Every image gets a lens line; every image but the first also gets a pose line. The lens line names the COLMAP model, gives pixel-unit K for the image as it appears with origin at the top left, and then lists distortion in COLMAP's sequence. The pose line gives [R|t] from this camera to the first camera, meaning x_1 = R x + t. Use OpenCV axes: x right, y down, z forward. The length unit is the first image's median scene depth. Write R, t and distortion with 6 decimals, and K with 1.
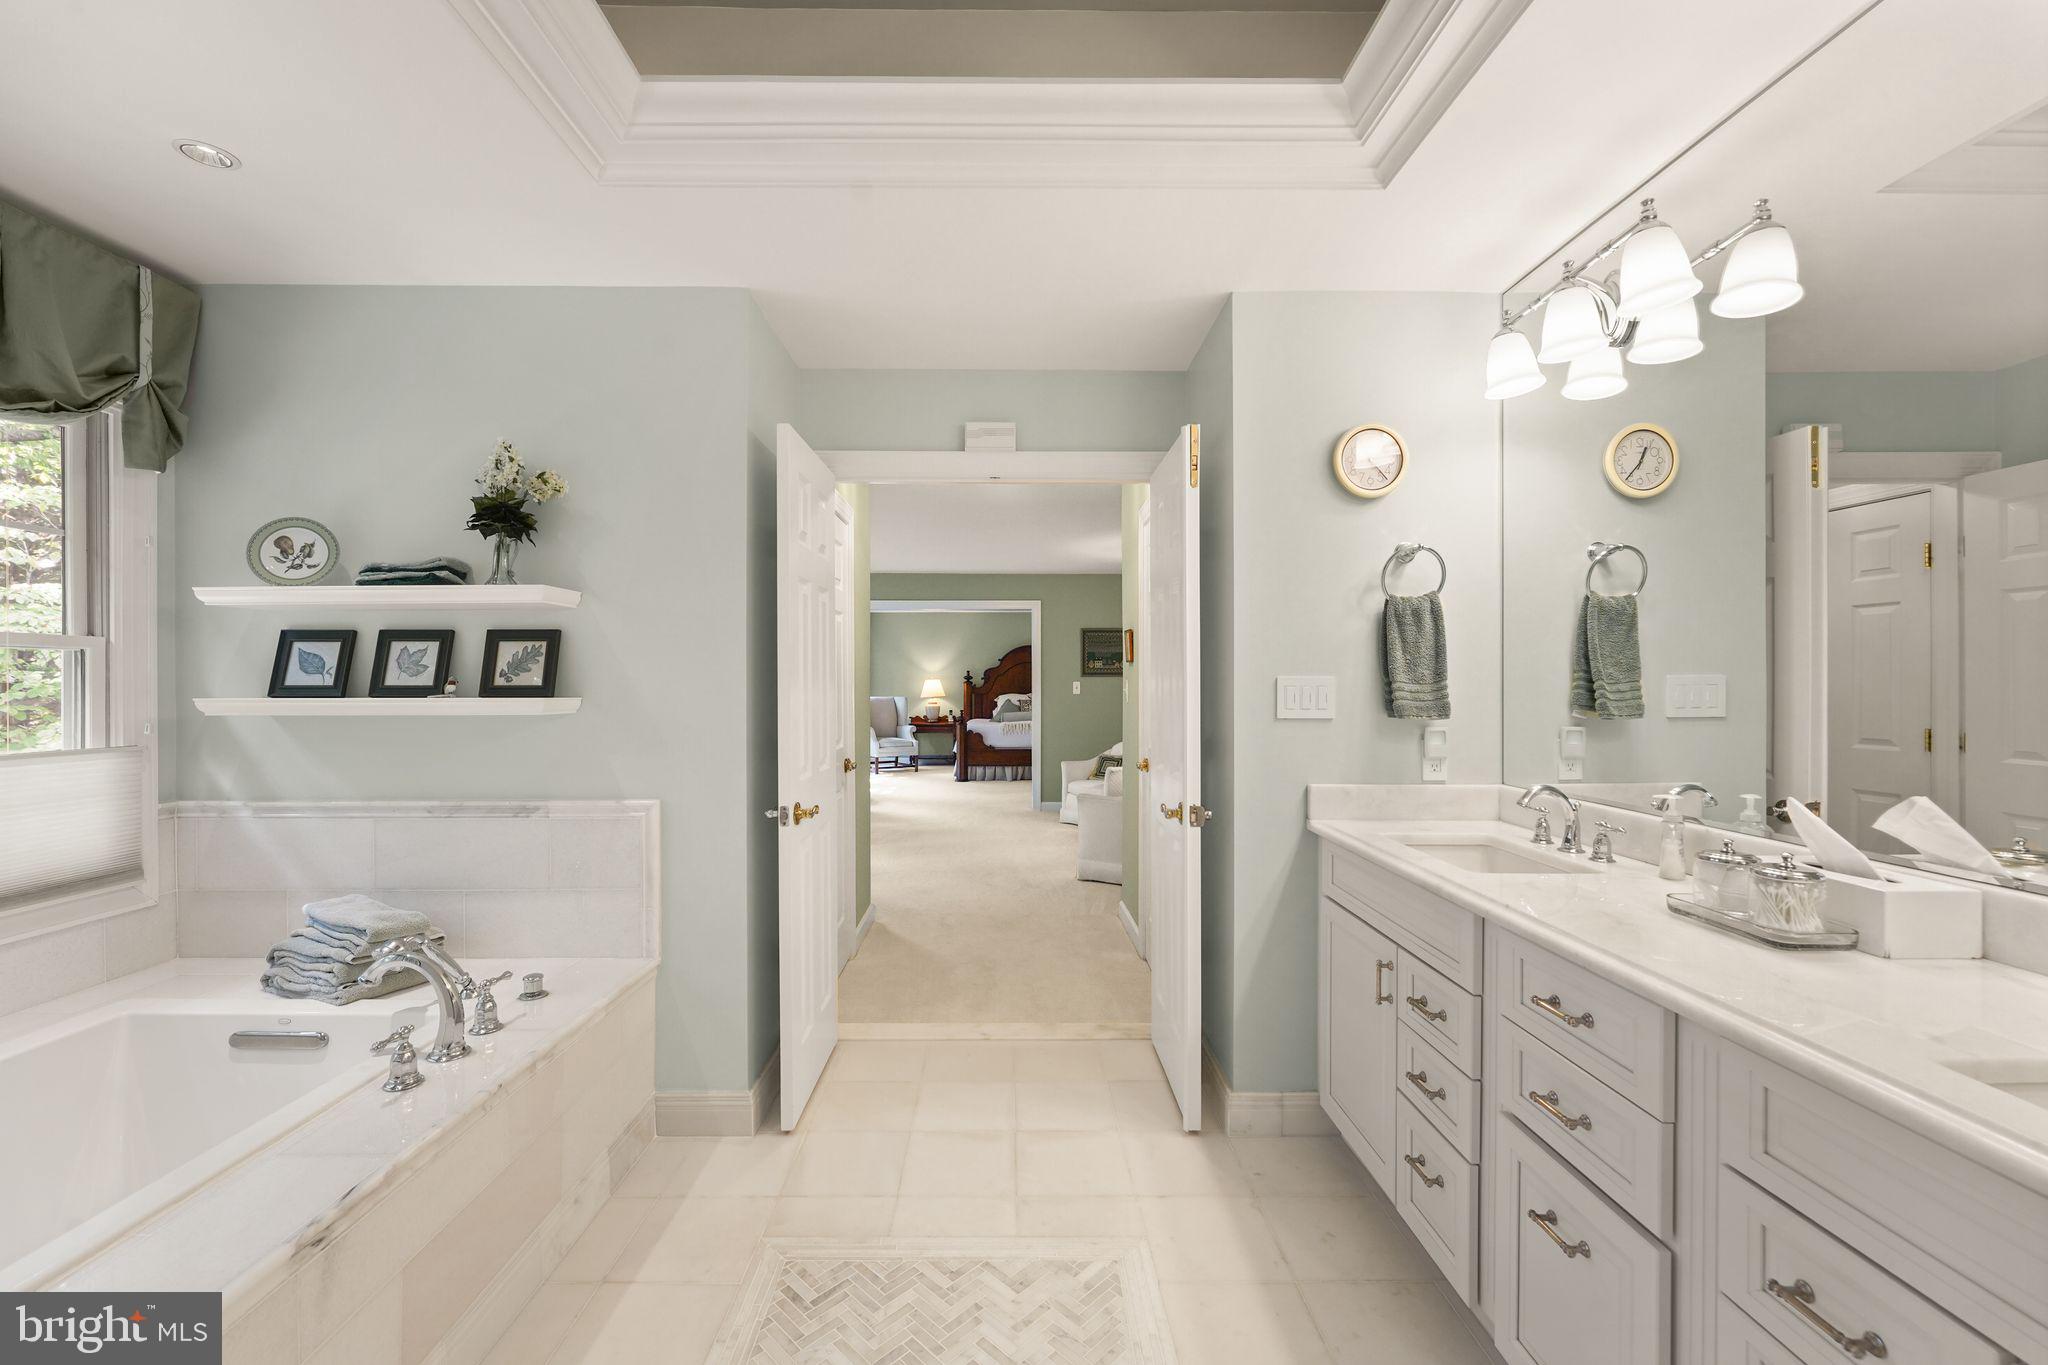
lens RADIAL K [[830.8, 0, 1020.0], [0, 830.8, 688.0], [0, 0, 1]] dist [-0.002266, 0.000068]
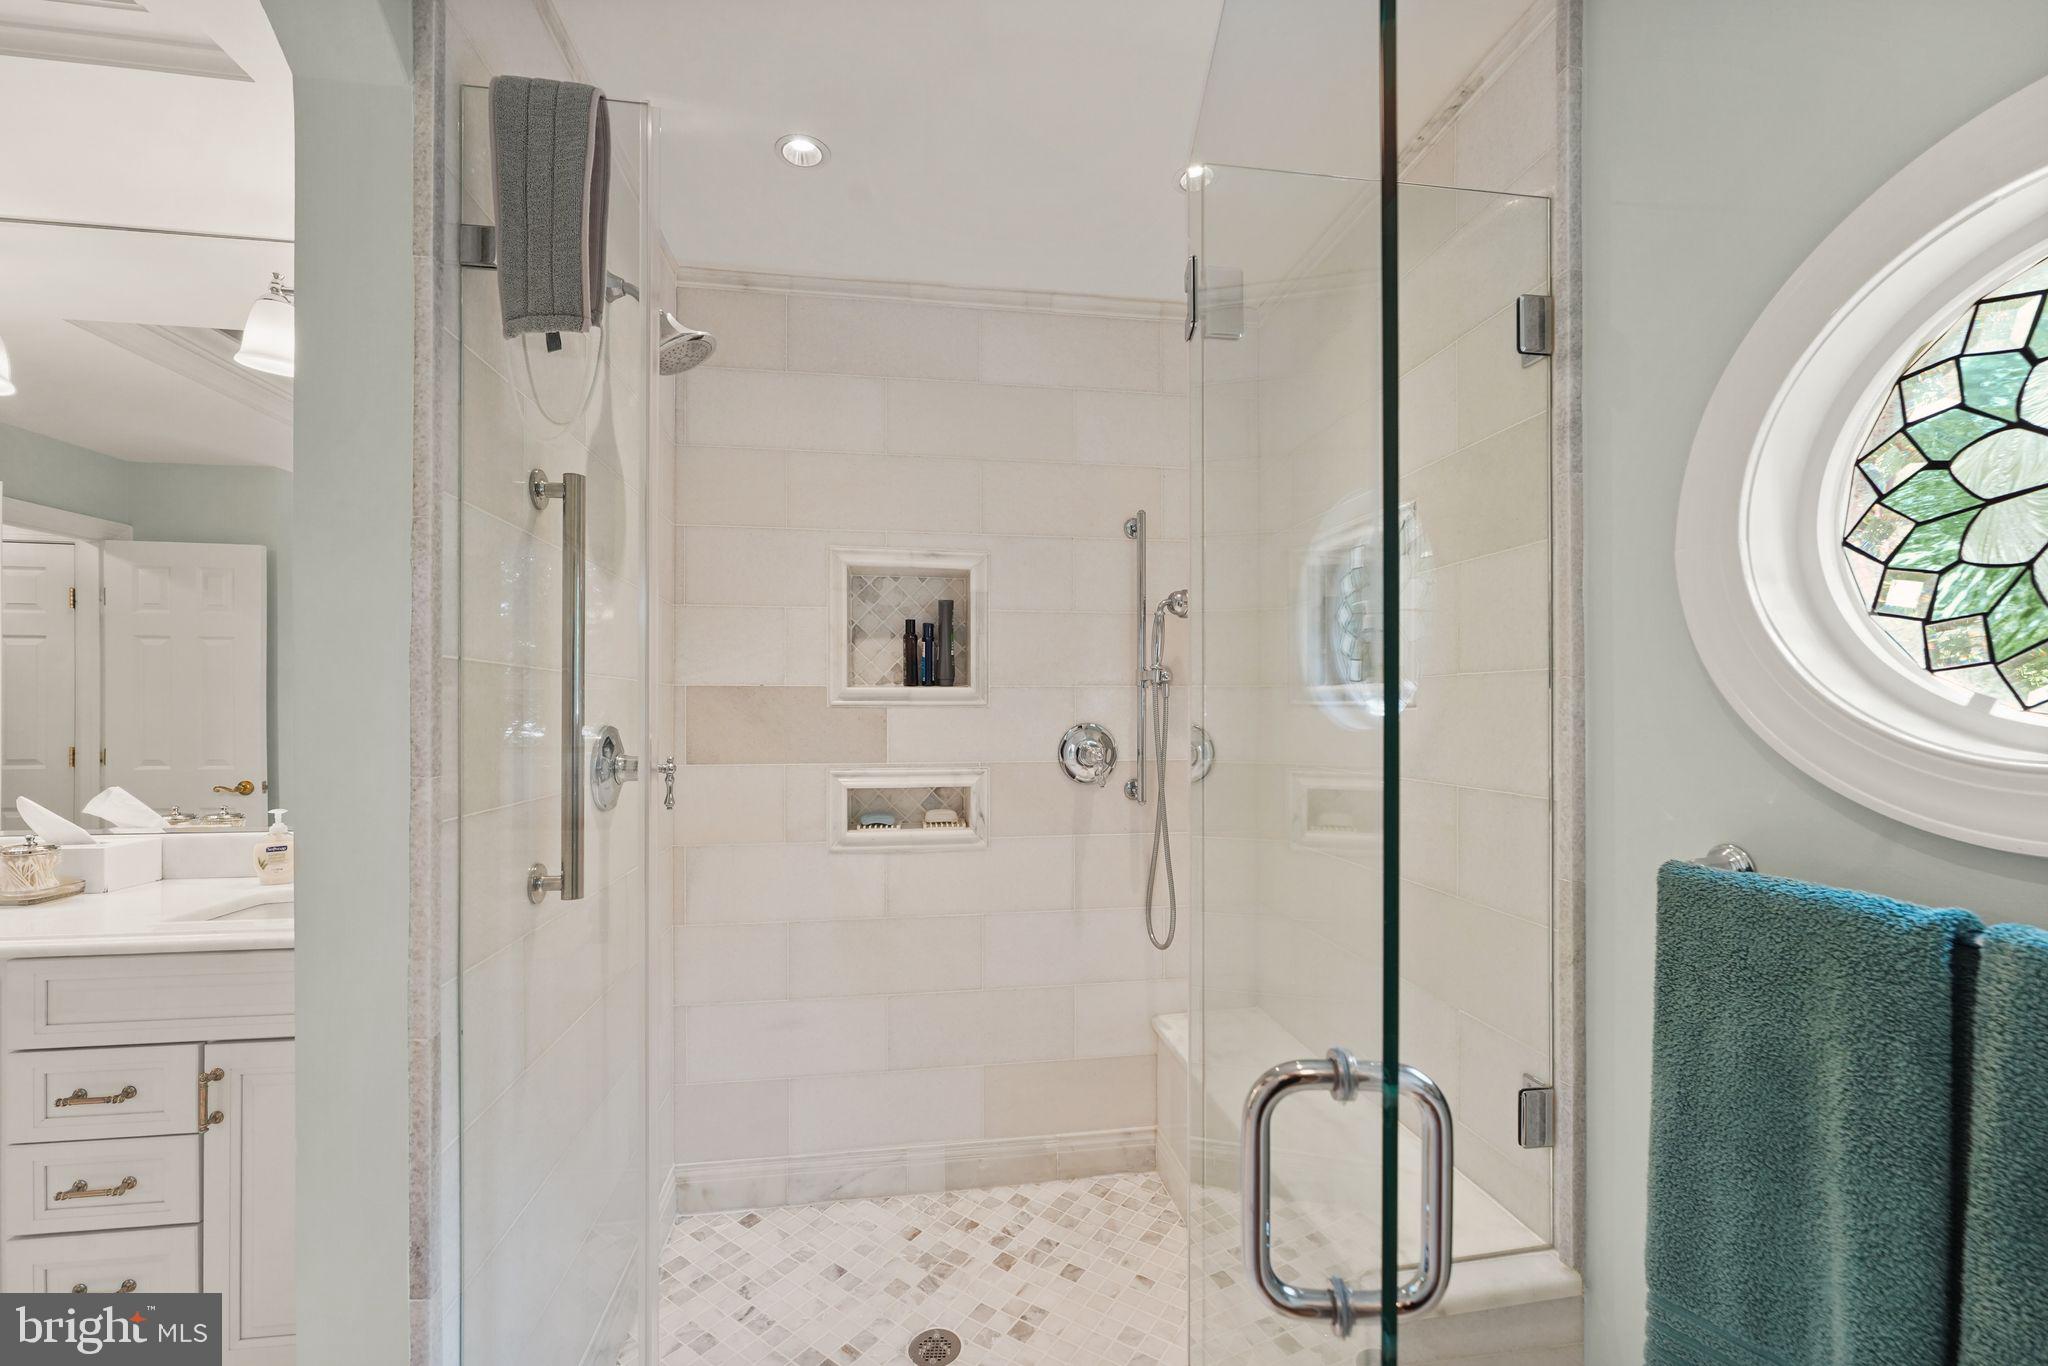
lens RADIAL K [[830.8, 0, 1020.0], [0, 830.8, 688.5], [0, 0, 1]] dist [-0.002266, 0.000068]
pose [[-0.143673, 0.021839, 0.989384, -0.602215], [0.008485, 0.999747, -0.020836, 0.004169], [-0.989589, 0.005402, -0.143822, -0.371700]]
